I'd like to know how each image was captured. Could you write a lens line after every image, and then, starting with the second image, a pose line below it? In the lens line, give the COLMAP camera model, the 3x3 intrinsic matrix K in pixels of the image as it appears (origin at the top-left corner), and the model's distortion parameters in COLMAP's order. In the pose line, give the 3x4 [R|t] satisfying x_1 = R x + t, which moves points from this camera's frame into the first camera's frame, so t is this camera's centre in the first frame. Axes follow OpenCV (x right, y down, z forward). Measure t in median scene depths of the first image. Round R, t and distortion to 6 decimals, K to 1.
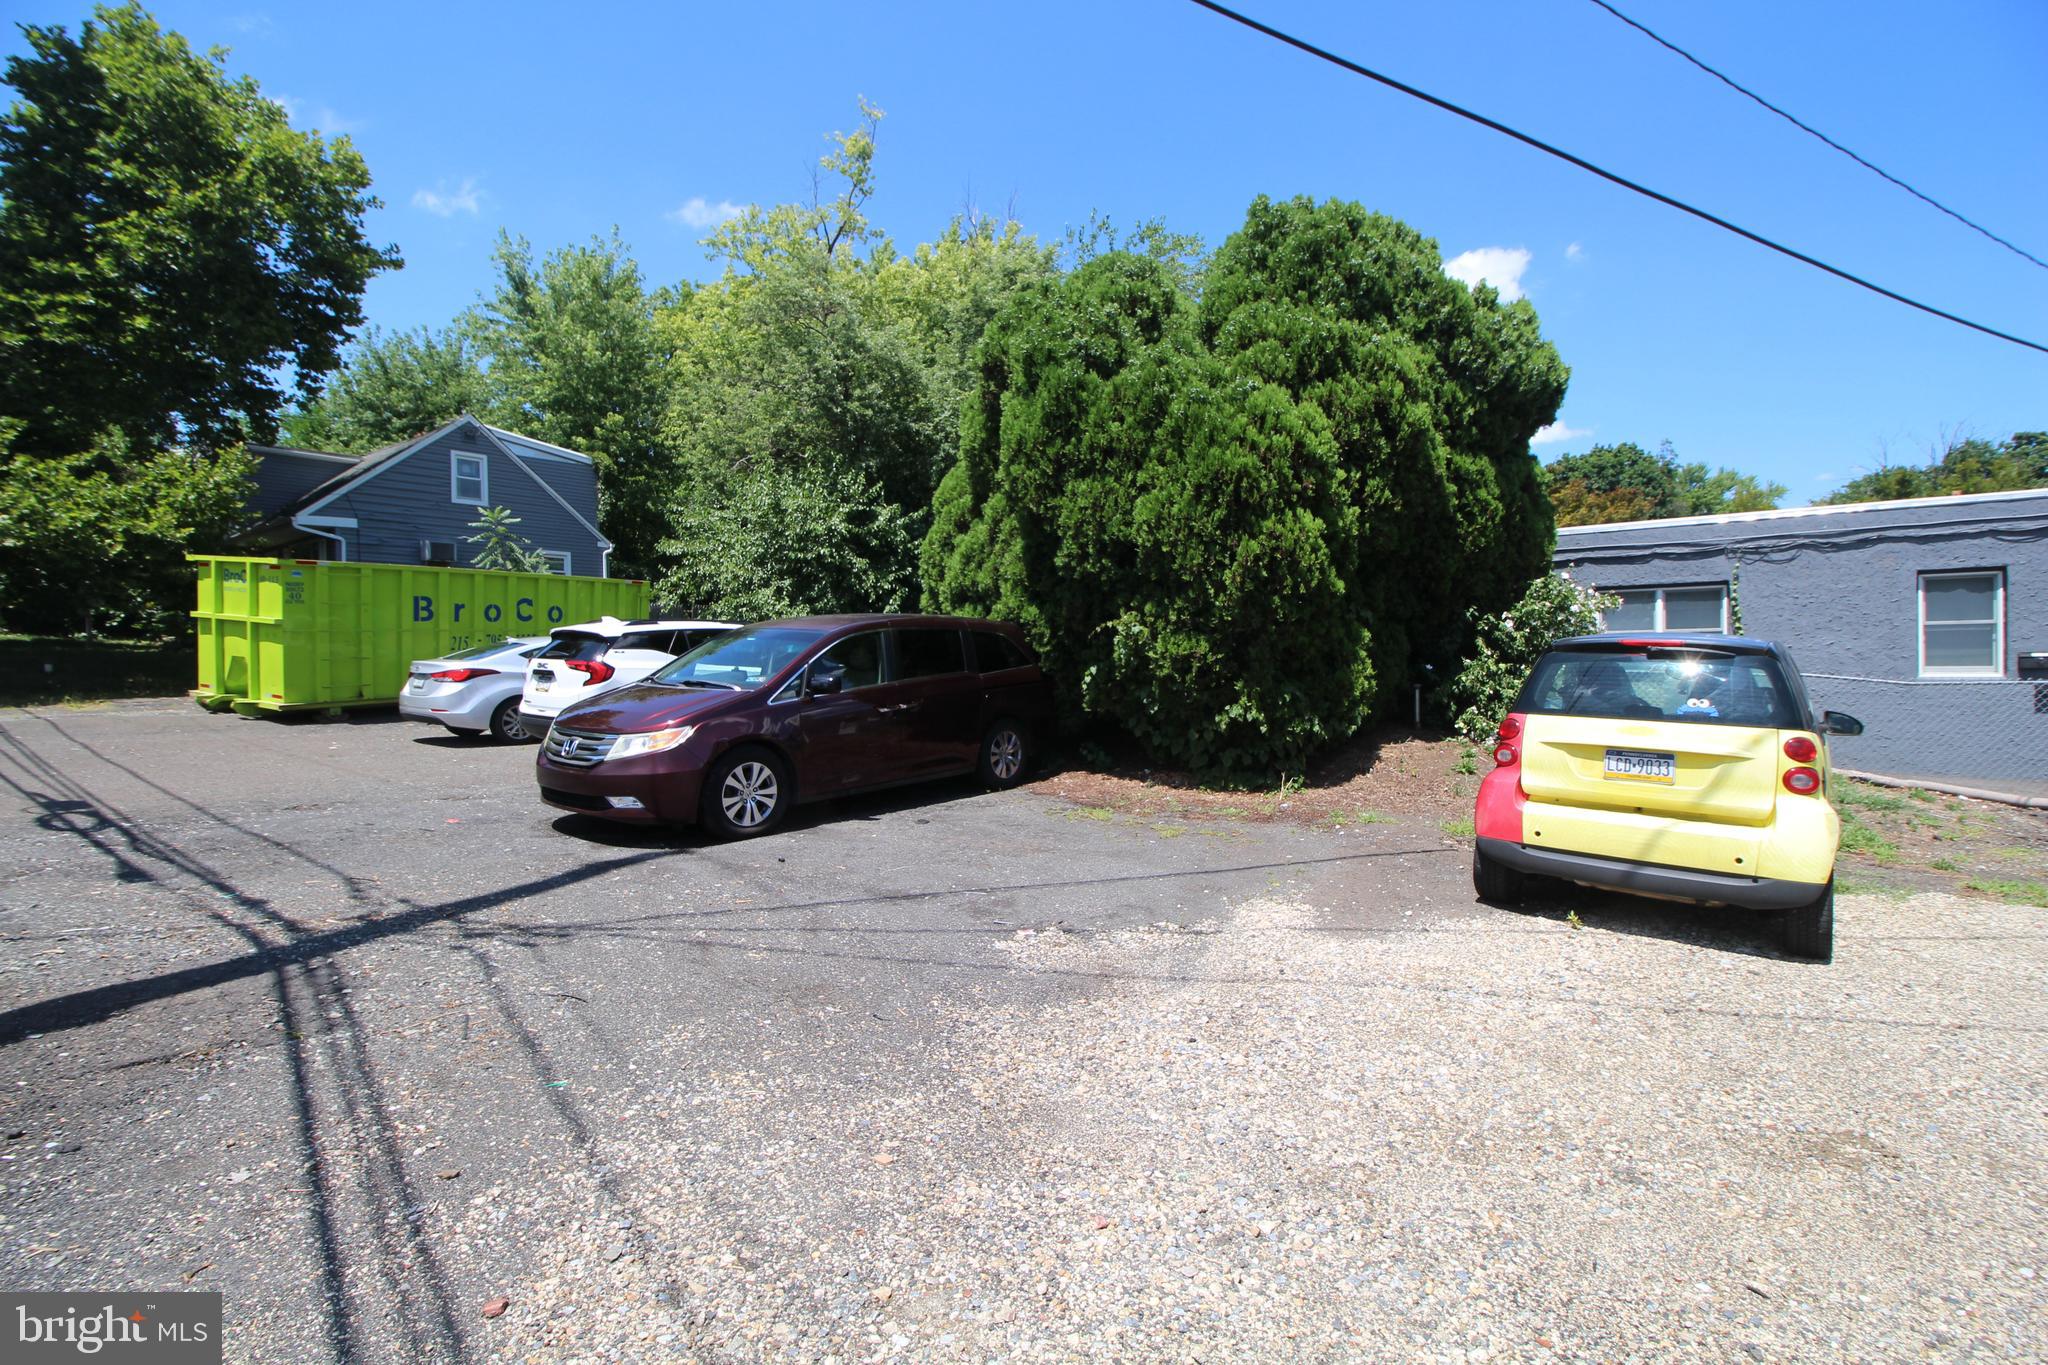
lens RADIAL K [[940.4, 0, 1033.8], [0, 940.4, 675.6], [0, 0, 1]] dist [-0.000358, -0.013689]
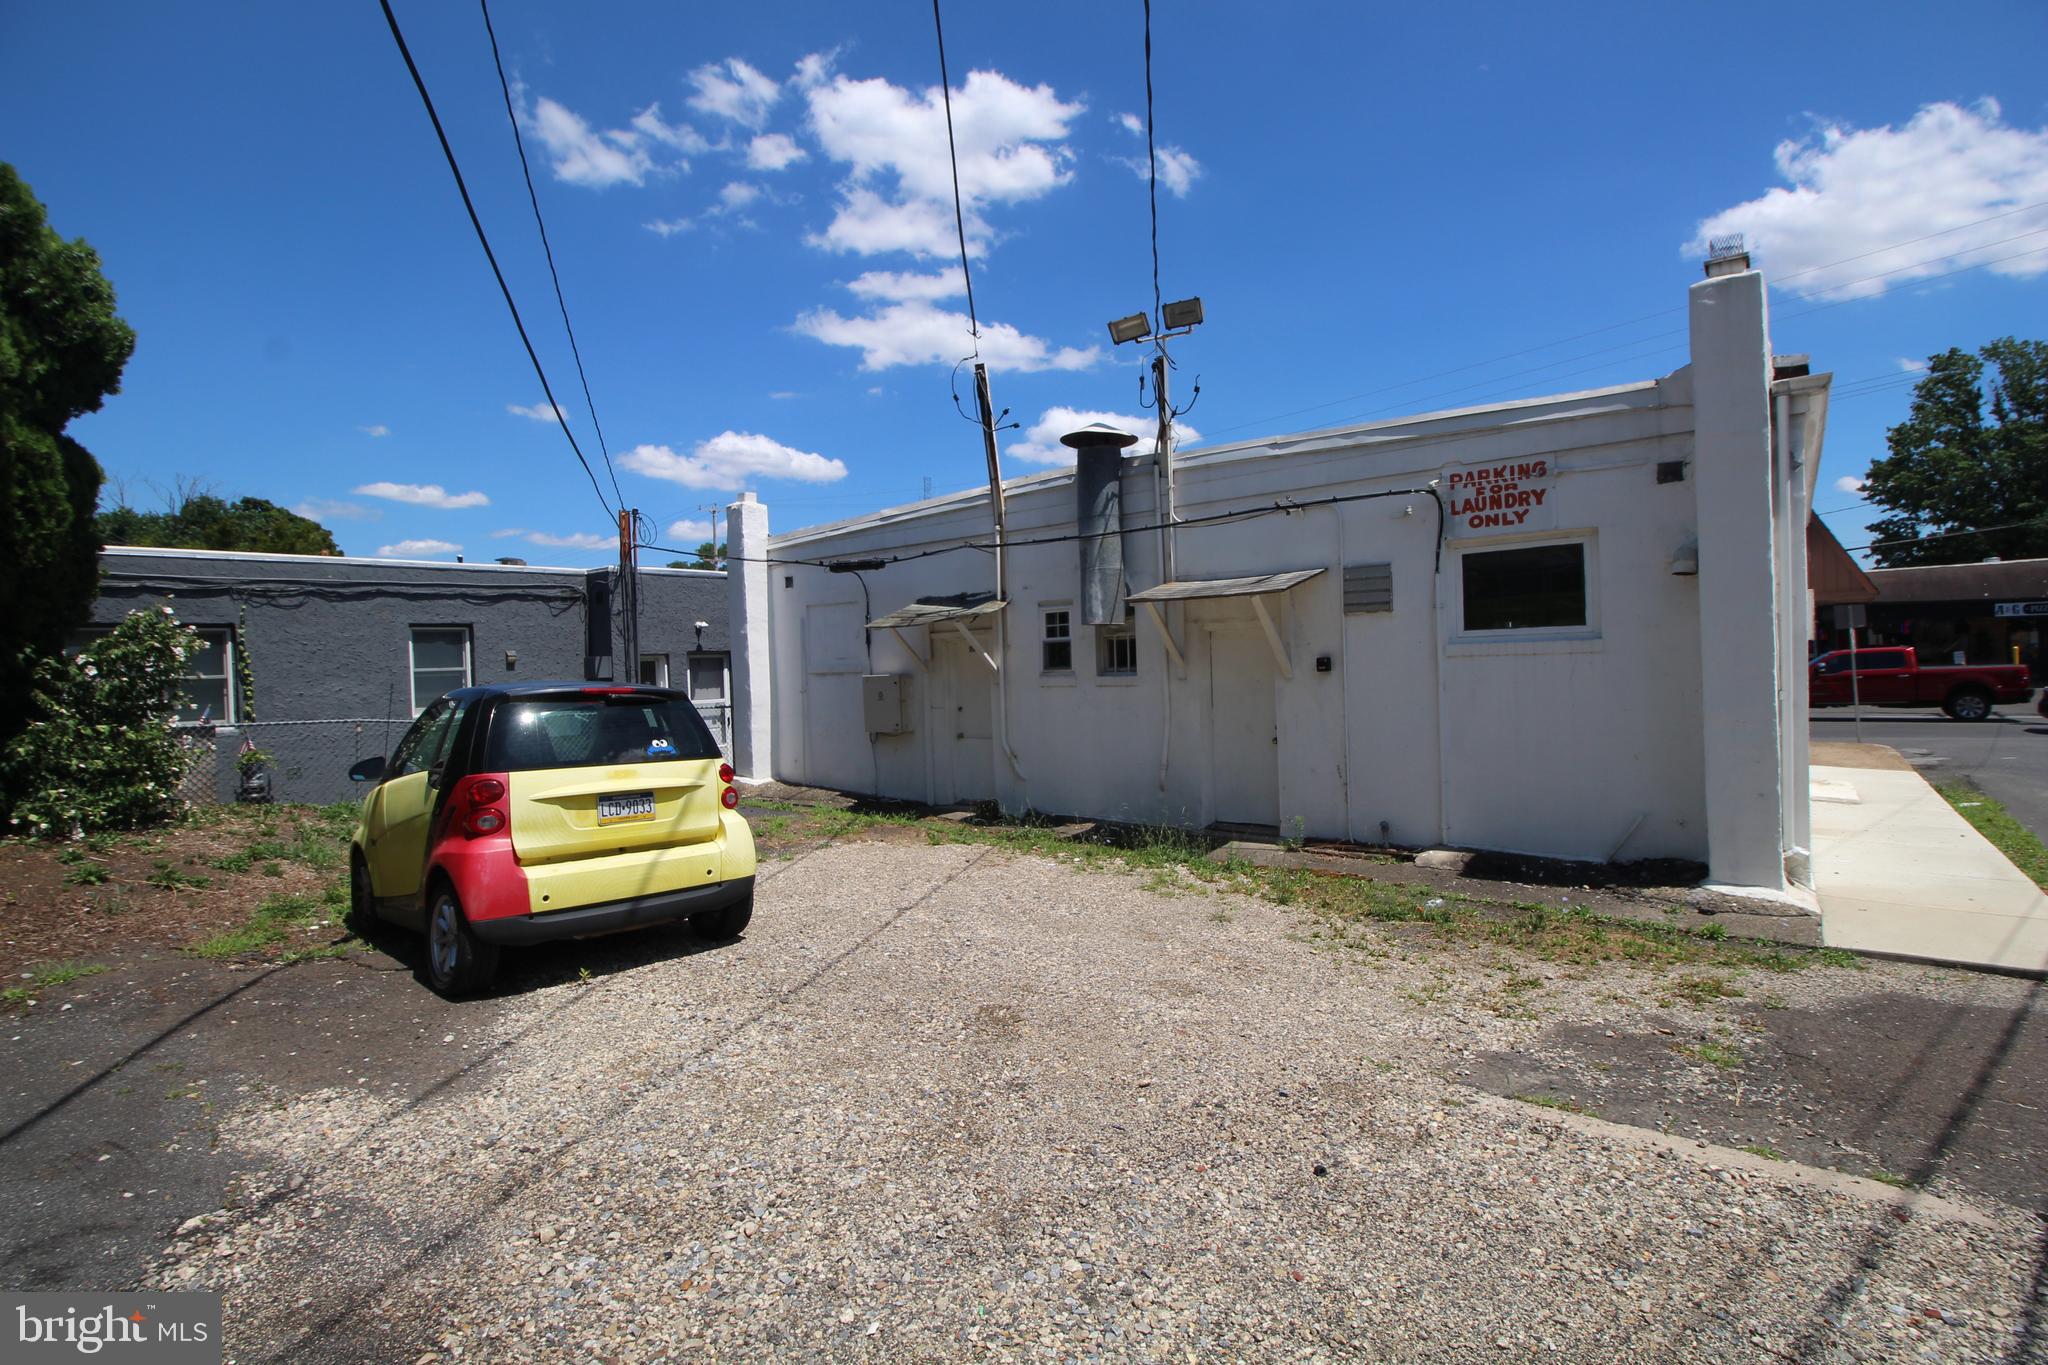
lens RADIAL K [[942.2, 0, 1034.5], [0, 942.2, 677.2], [0, 0, 1]] dist [-0.001333, -0.014635]
pose [[0.031961, -0.004387, 0.999479, -0.390109], [0.051681, 0.998660, 0.002731, -0.028383], [-0.998152, 0.051566, 0.032145, 0.495122]]
